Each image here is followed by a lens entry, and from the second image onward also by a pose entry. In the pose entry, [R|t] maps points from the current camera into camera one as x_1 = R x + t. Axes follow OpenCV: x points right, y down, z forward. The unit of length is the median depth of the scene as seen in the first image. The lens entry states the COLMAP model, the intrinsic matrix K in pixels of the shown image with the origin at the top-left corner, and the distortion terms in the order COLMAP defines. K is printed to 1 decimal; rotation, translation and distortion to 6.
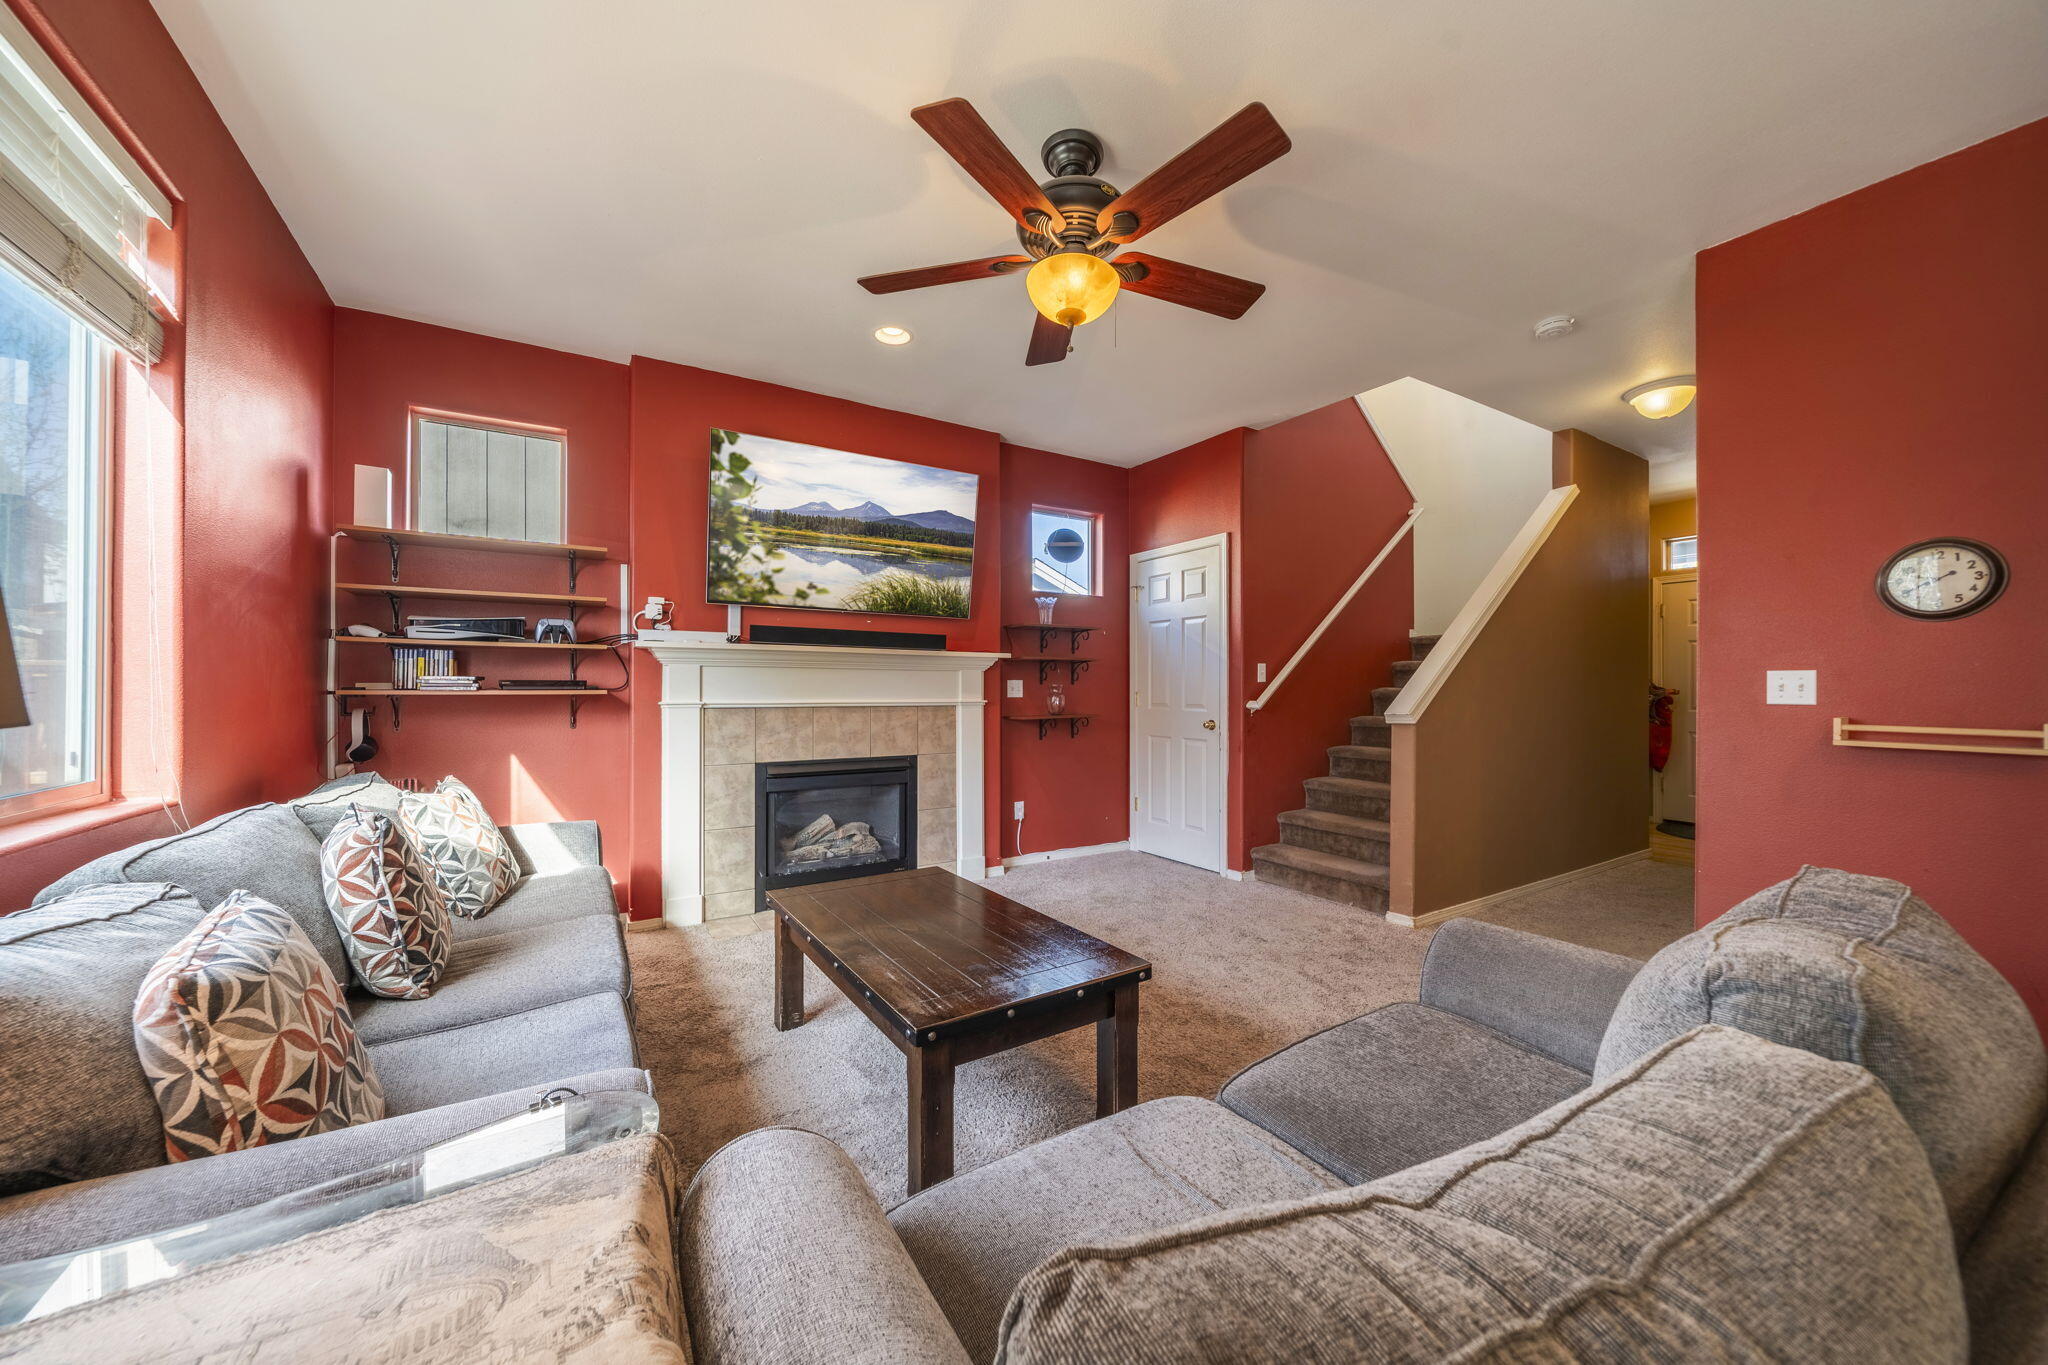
lens RADIAL K [[725.5, 0, 1018.8], [0, 725.5, 680.9], [0, 0, 1]] dist [-0.003666, -0.000210]
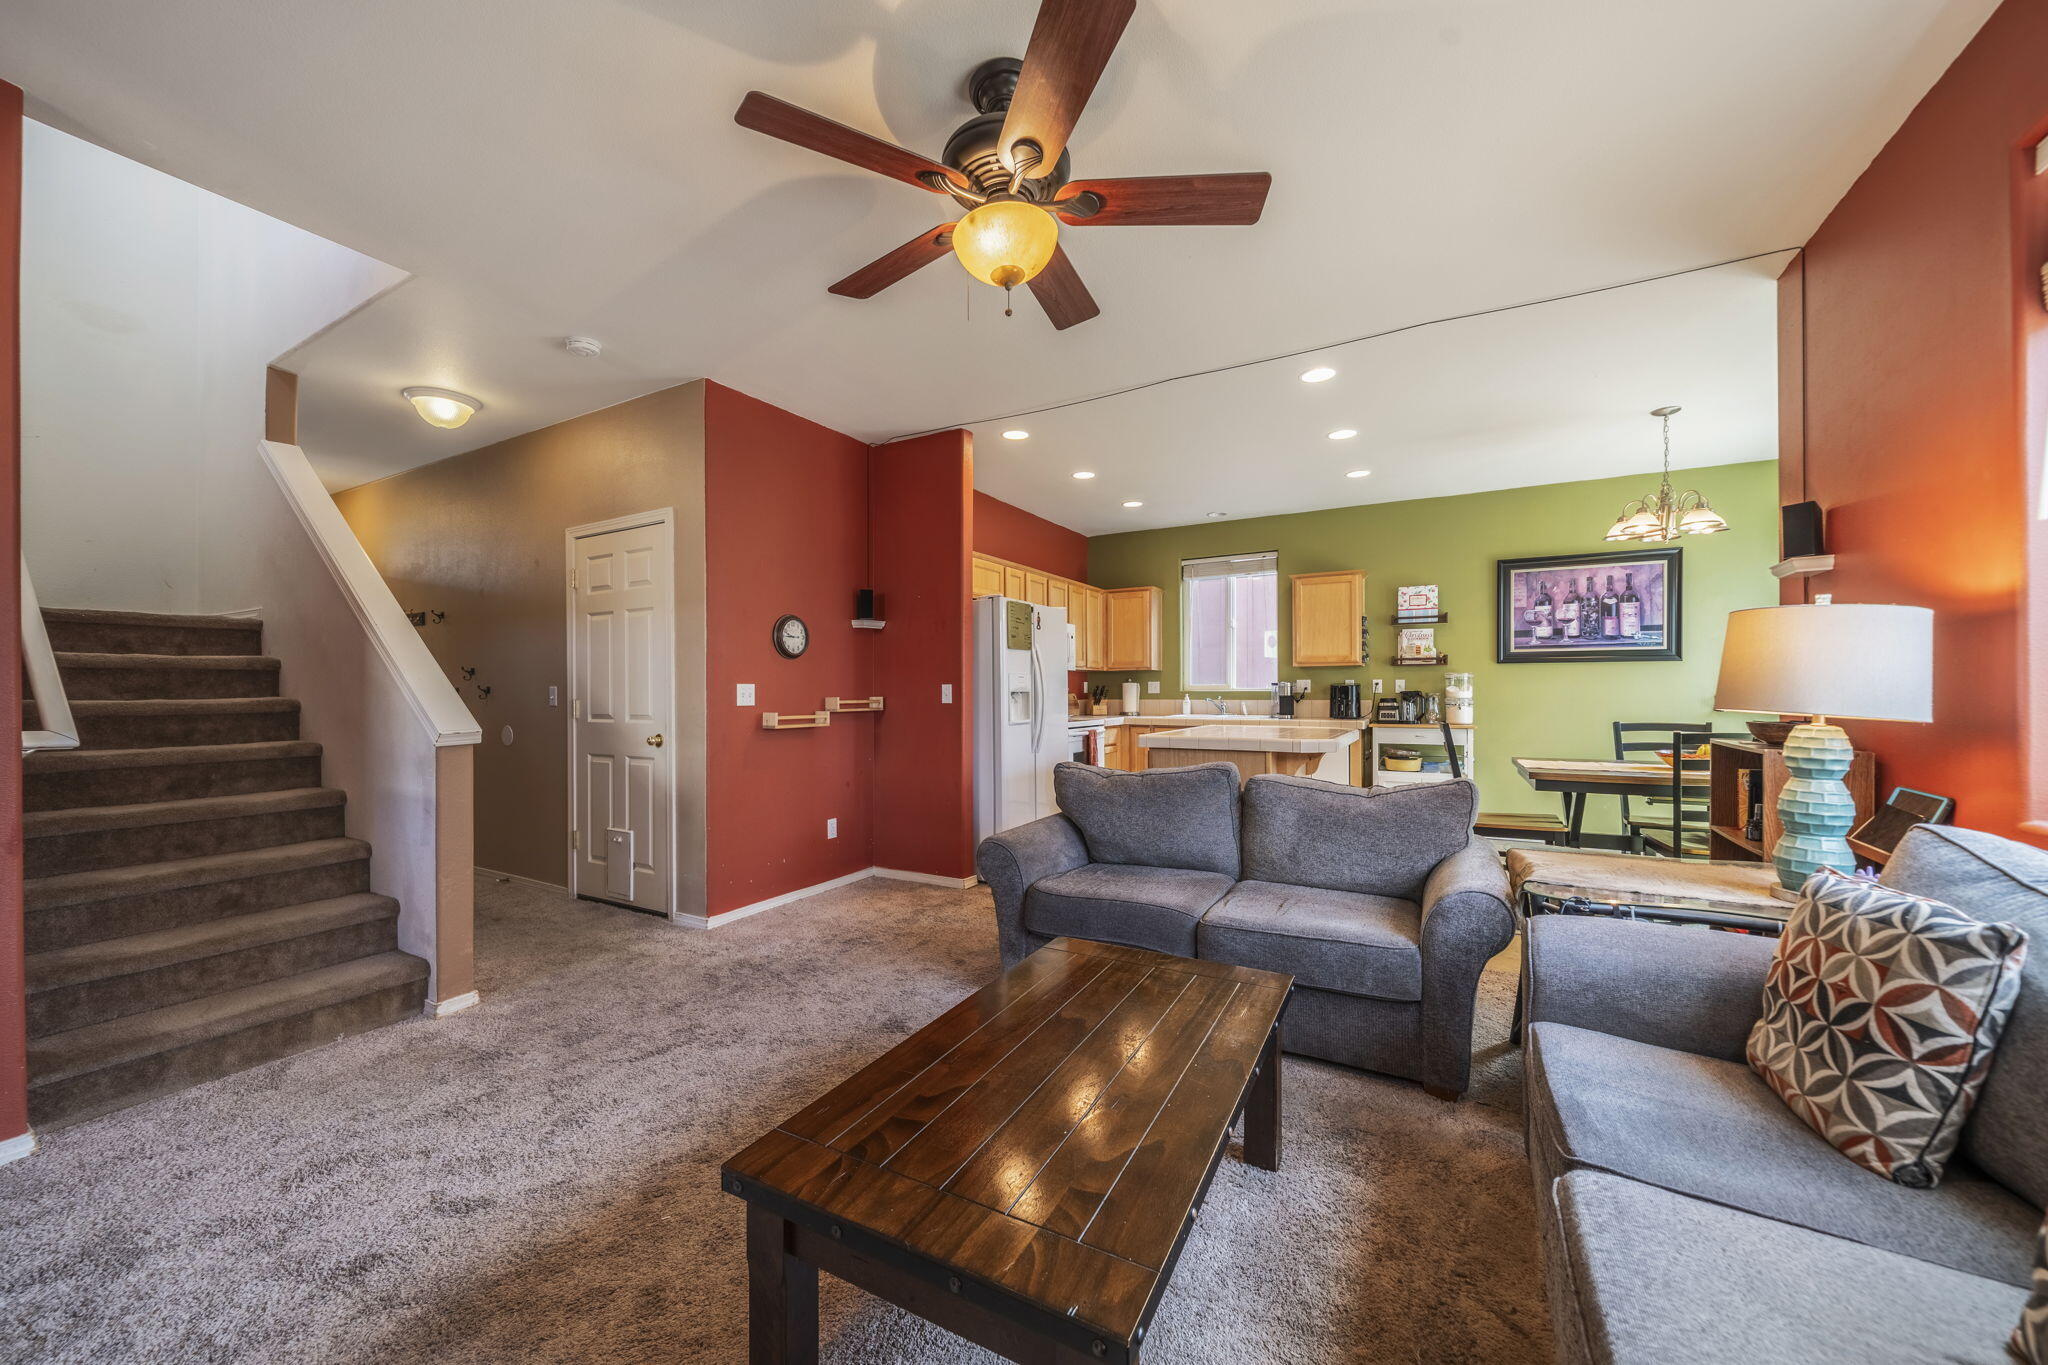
lens RADIAL K [[750.9, 0, 1018.8], [0, 750.9, 690.2], [0, 0, 1]] dist [-0.002332, -0.000068]
pose [[-0.471696, -0.000396, 0.881761, -0.403009], [-0.006704, 0.999973, -0.003138, 0.000329], [-0.881736, -0.007392, -0.471686, 0.776311]]
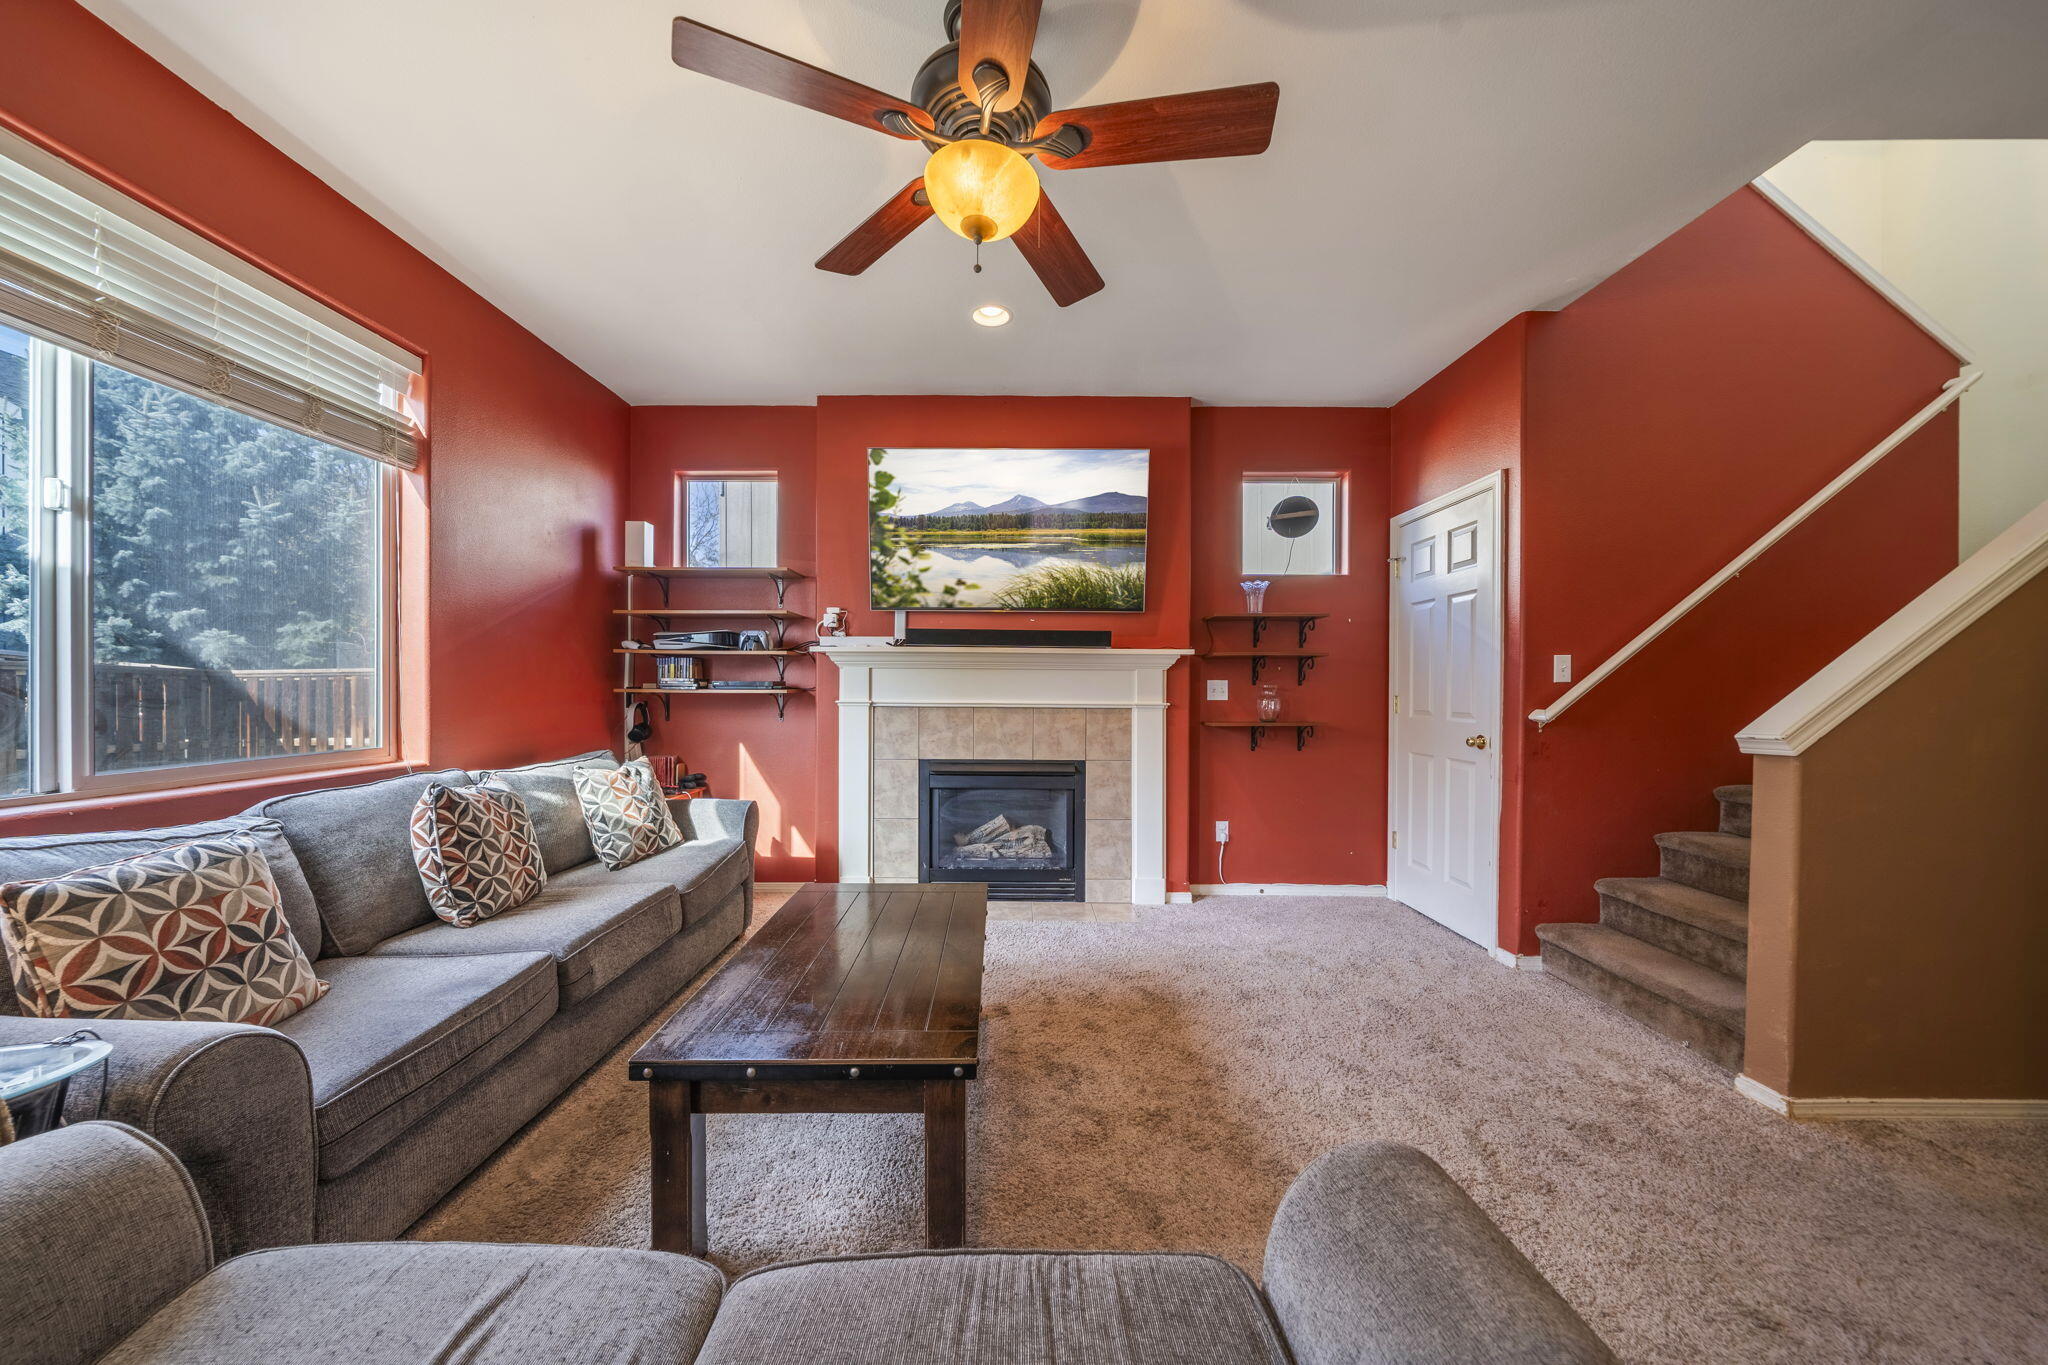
lens RADIAL K [[706.6, 0, 1017.5], [0, 706.6, 689.1], [0, 0, 1]] dist [-0.004065, 0.000039]
pose [[0.847476, 0.004274, -0.530816, 0.288731], [0.001790, 0.999939, 0.010909, -0.000029], [0.530830, -0.010195, 0.847417, 0.195125]]
